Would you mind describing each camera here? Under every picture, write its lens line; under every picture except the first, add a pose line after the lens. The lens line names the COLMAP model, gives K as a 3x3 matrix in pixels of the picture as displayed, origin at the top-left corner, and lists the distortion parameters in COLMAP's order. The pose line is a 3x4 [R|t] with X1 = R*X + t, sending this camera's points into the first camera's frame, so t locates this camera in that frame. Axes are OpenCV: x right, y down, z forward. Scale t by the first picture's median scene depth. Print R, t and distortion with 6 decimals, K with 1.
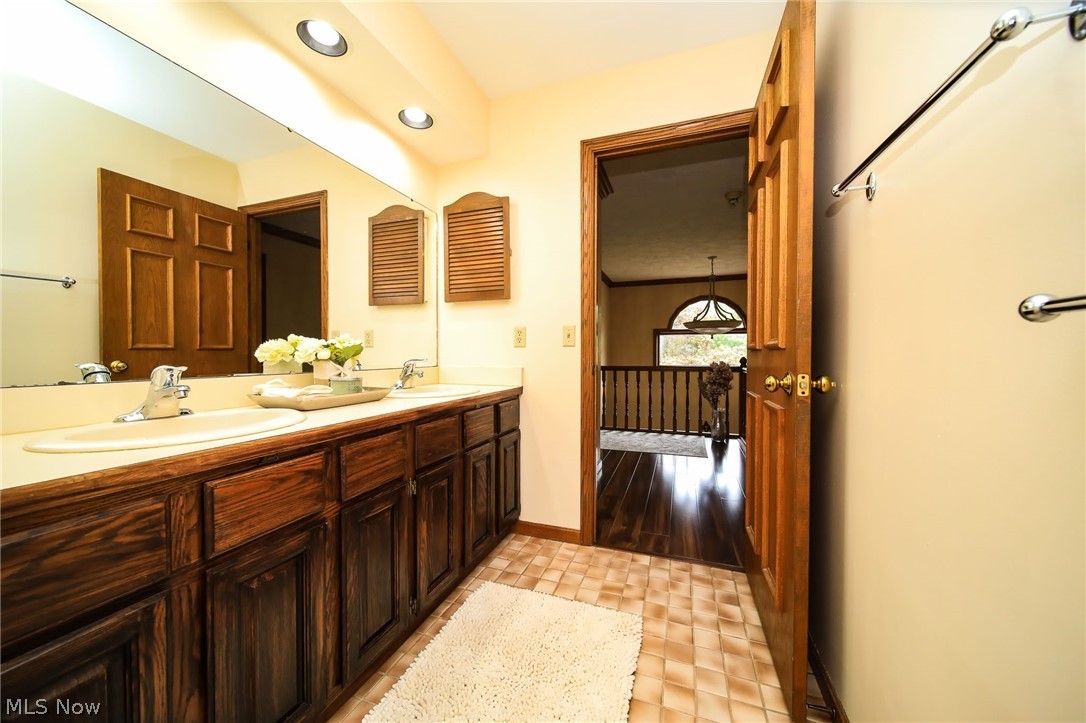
lens RADIAL K [[378.7, 0, 541.8], [0, 378.7, 359.8], [0, 0, 1]] dist [-0.000116, 0.000039]
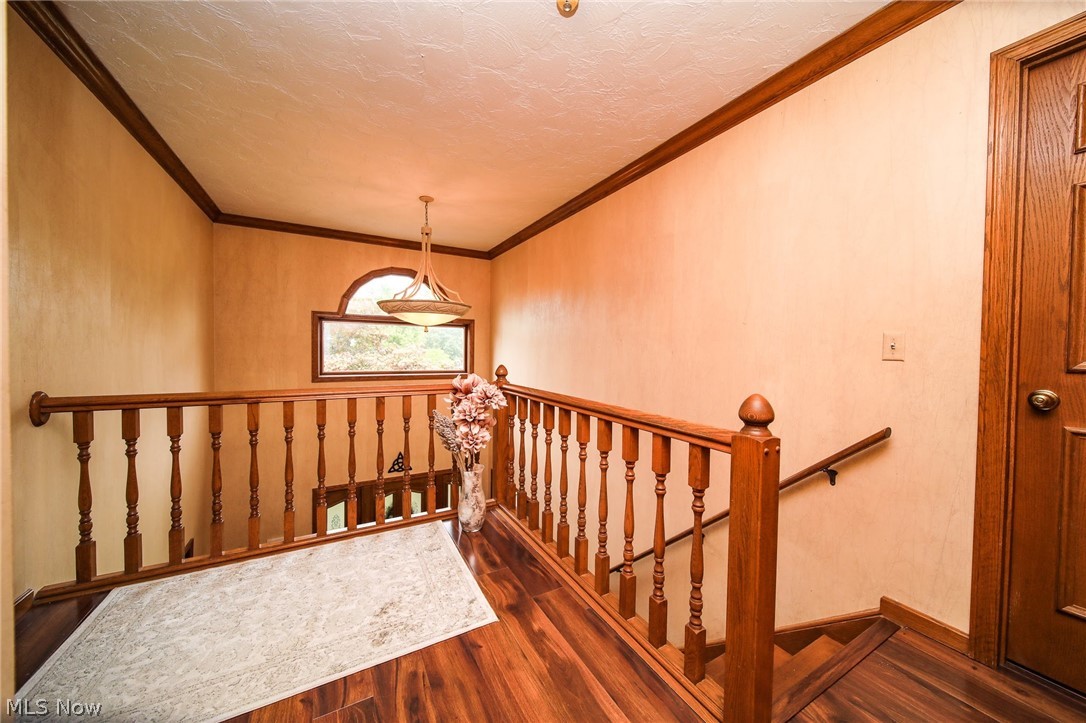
lens RADIAL K [[378.7, 0, 537.1], [0, 378.7, 360.5], [0, 0, 1]] dist [-0.000116, 0.000039]
pose [[0.656327, 0.000683, 0.754476, 0.082595], [-0.010159, 0.999917, 0.007933, -0.013471], [-0.754408, -0.012871, 0.656280, 0.357272]]
